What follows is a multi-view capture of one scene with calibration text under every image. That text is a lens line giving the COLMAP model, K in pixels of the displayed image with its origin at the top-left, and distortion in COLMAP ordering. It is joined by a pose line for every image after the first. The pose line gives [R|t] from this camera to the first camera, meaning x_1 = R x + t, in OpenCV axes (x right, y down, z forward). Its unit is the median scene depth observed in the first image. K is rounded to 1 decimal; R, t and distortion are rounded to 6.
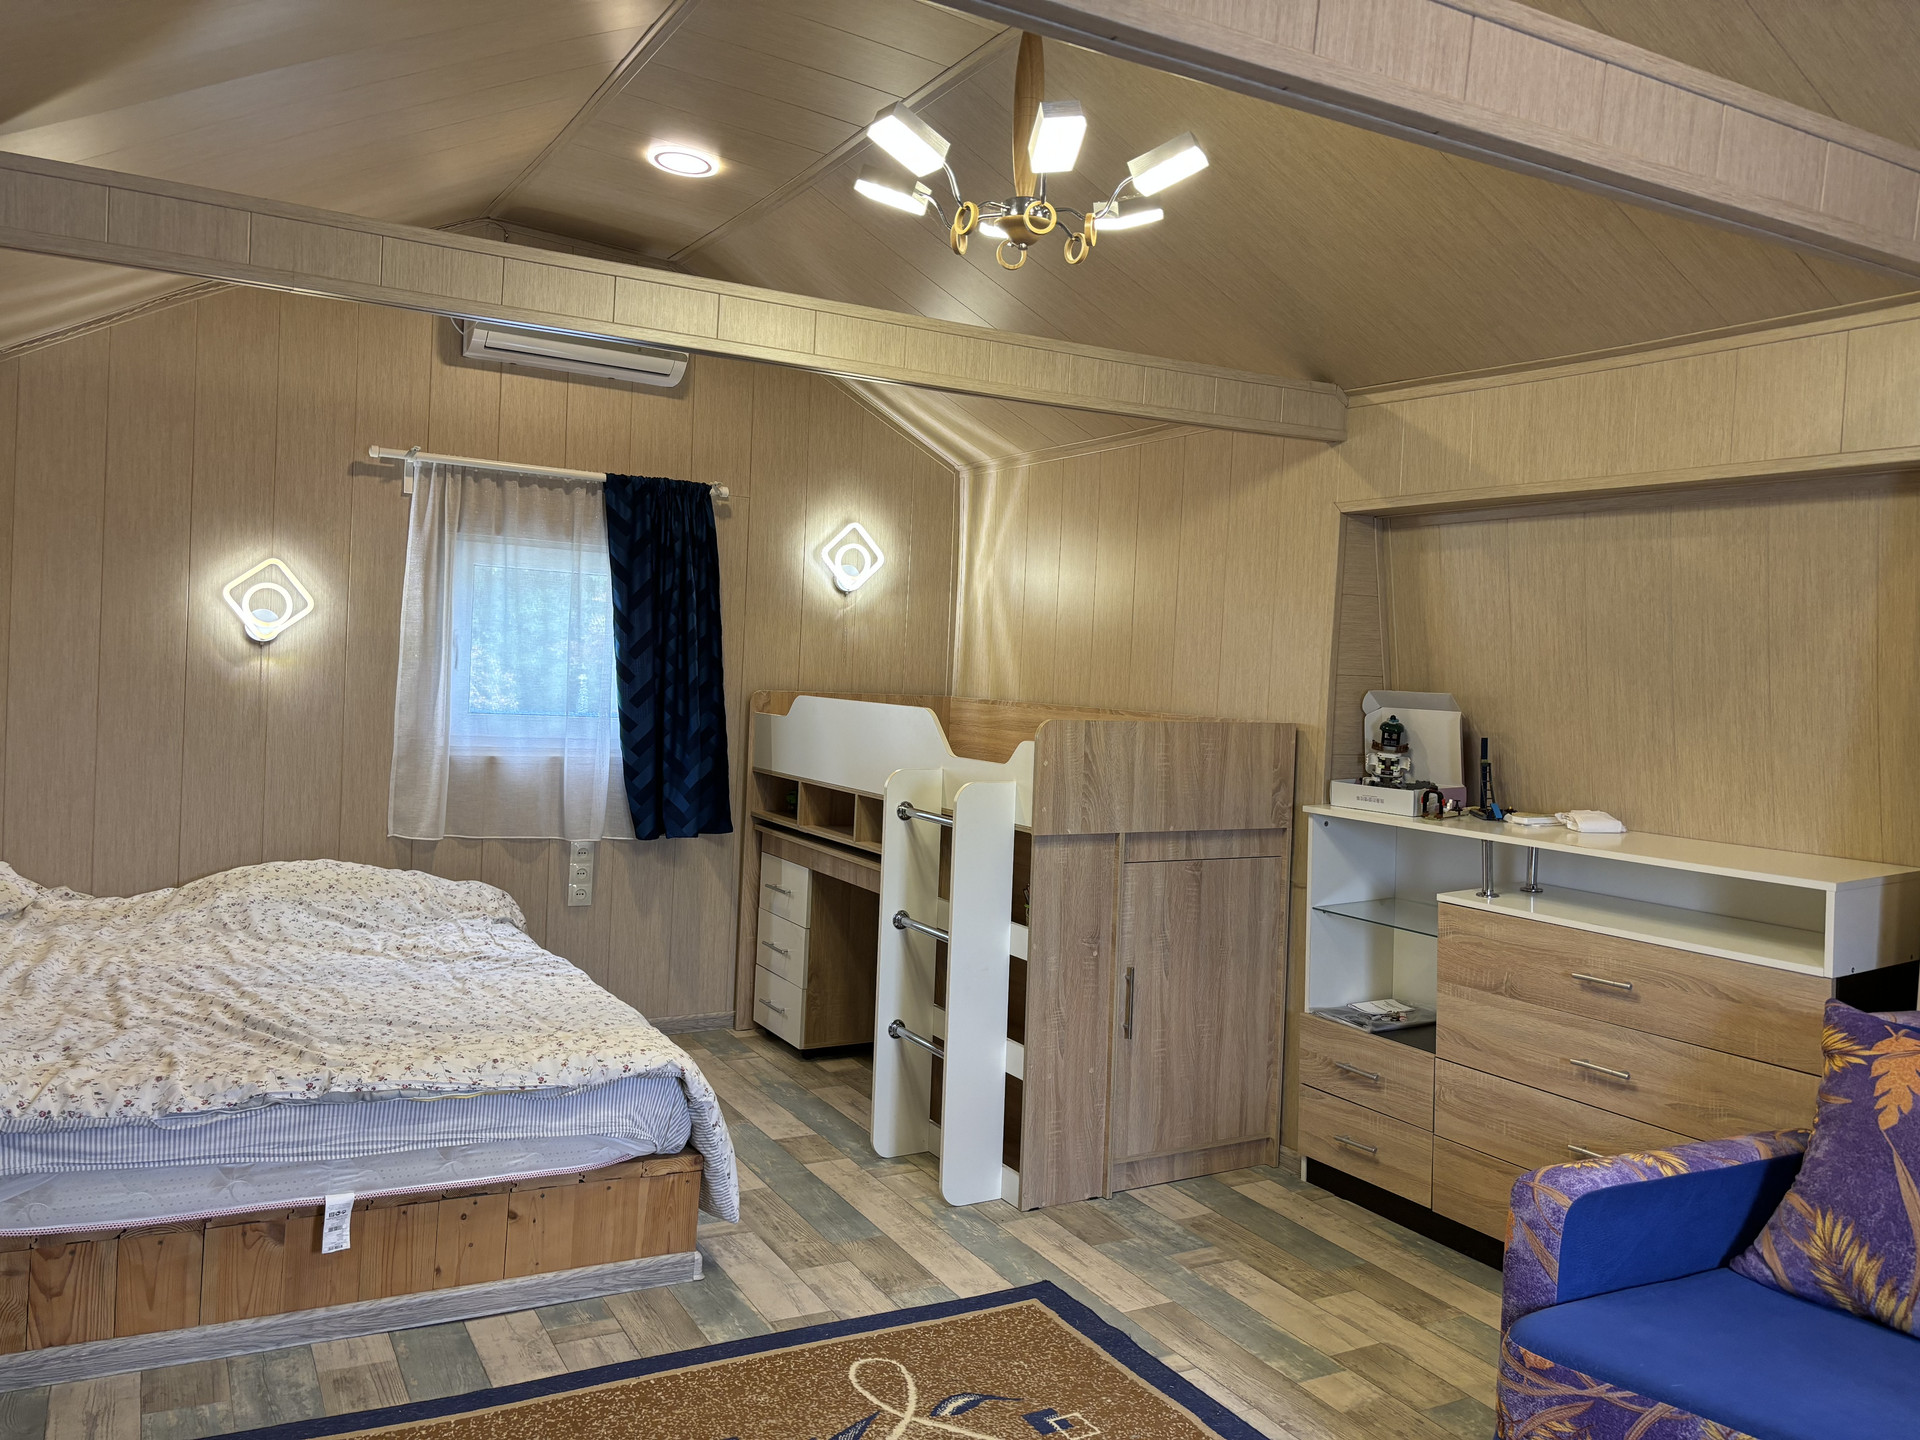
lens RADIAL K [[1417.3, 0, 960.0], [0, 1417.3, 720.0], [0, 0, 1]] dist [0.005799, -0.027627]
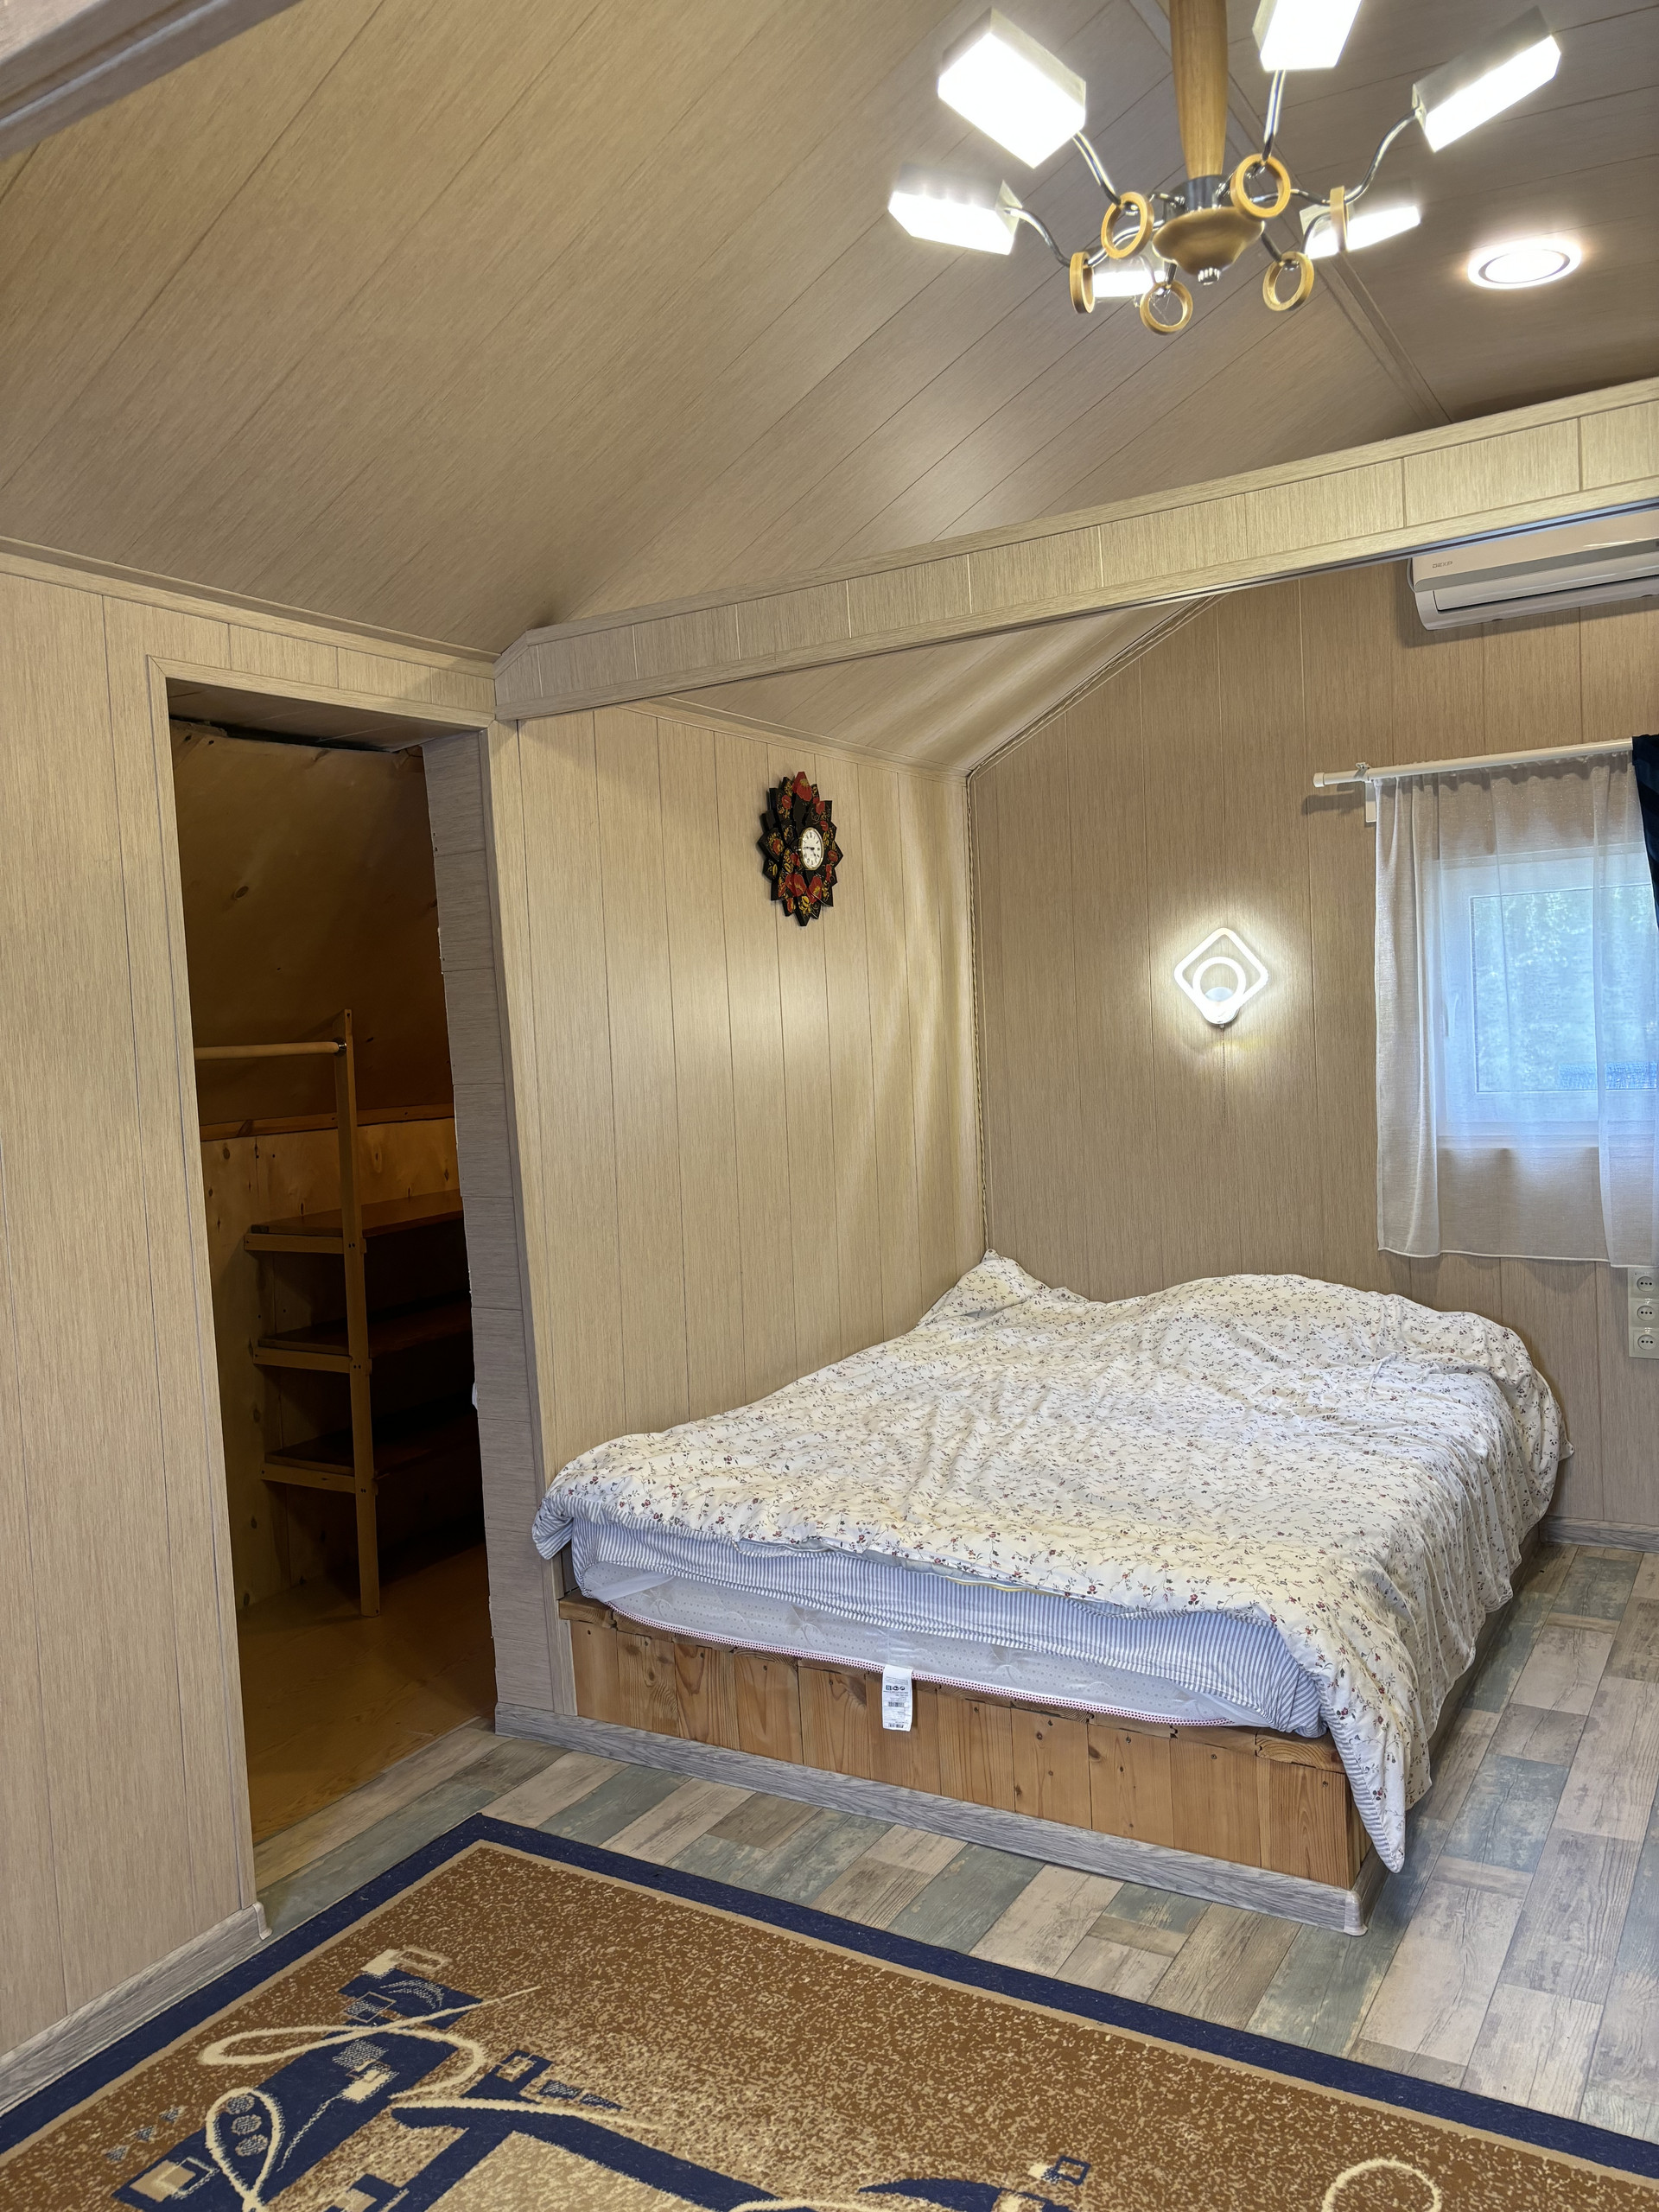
lens RADIAL K [[1632.8, 0, 833.4], [0, 1632.8, 1117.6], [0, 0, 1]] dist [0.005799, -0.027627]
pose [[0.494905, -0.027744, -0.868504, 0.404447], [0.047575, 0.998856, -0.004798, -0.005728], [0.867643, -0.038945, 0.495659, 0.431717]]
